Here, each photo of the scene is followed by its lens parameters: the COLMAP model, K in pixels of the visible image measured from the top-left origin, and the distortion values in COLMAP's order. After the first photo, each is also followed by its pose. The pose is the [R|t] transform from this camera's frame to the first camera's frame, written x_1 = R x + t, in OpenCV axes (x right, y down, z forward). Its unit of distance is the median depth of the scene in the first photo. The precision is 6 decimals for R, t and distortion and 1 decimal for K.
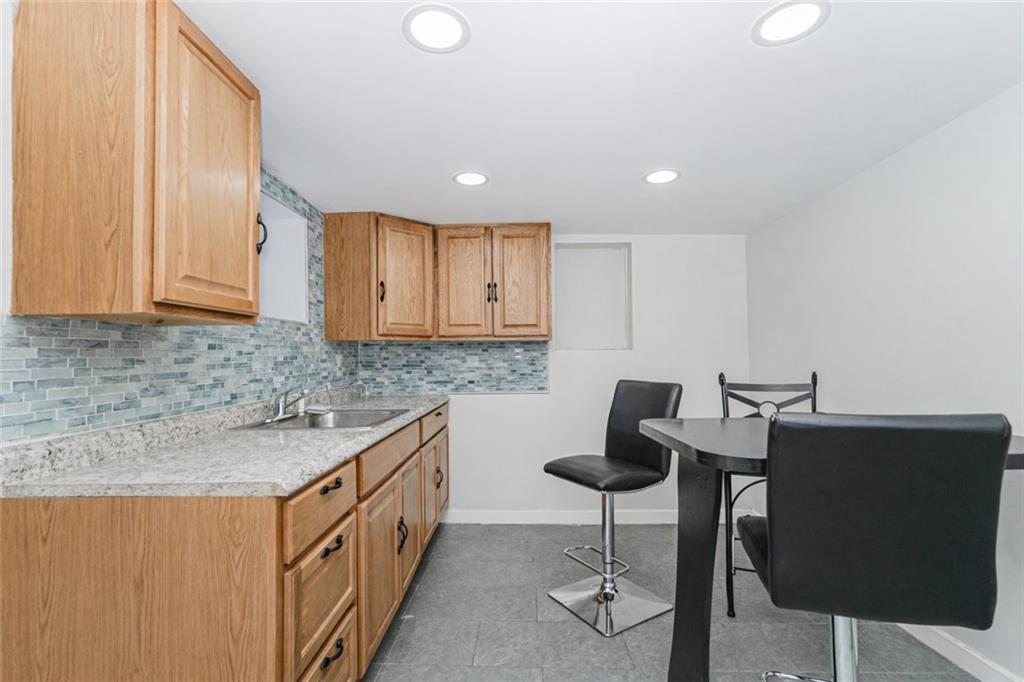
lens RADIAL K [[449.2, 0, 508.9], [0, 449.2, 346.6], [0, 0, 1]] dist [0.004154, 0.000647]
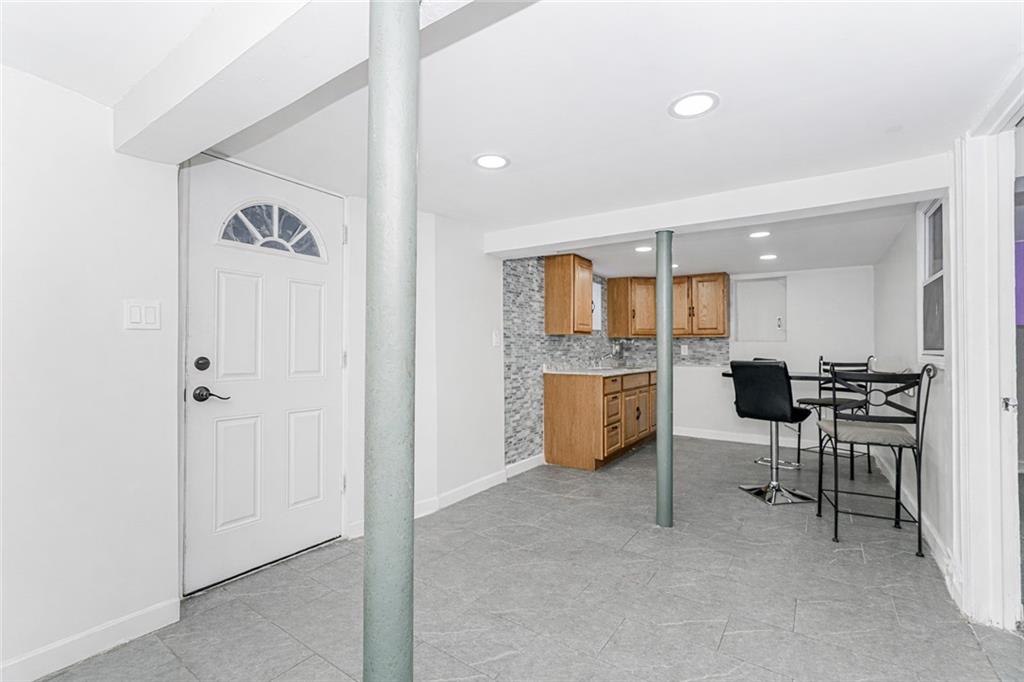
lens RADIAL K [[449.2, 0, 509.6], [0, 449.2, 343.6], [0, 0, 1]] dist [0.004154, 0.000647]
pose [[0.838053, 0.003412, -0.545578, 0.356432], [0.006636, 0.999843, 0.016445, -0.021418], [0.545548, -0.017402, 0.837899, -1.018820]]
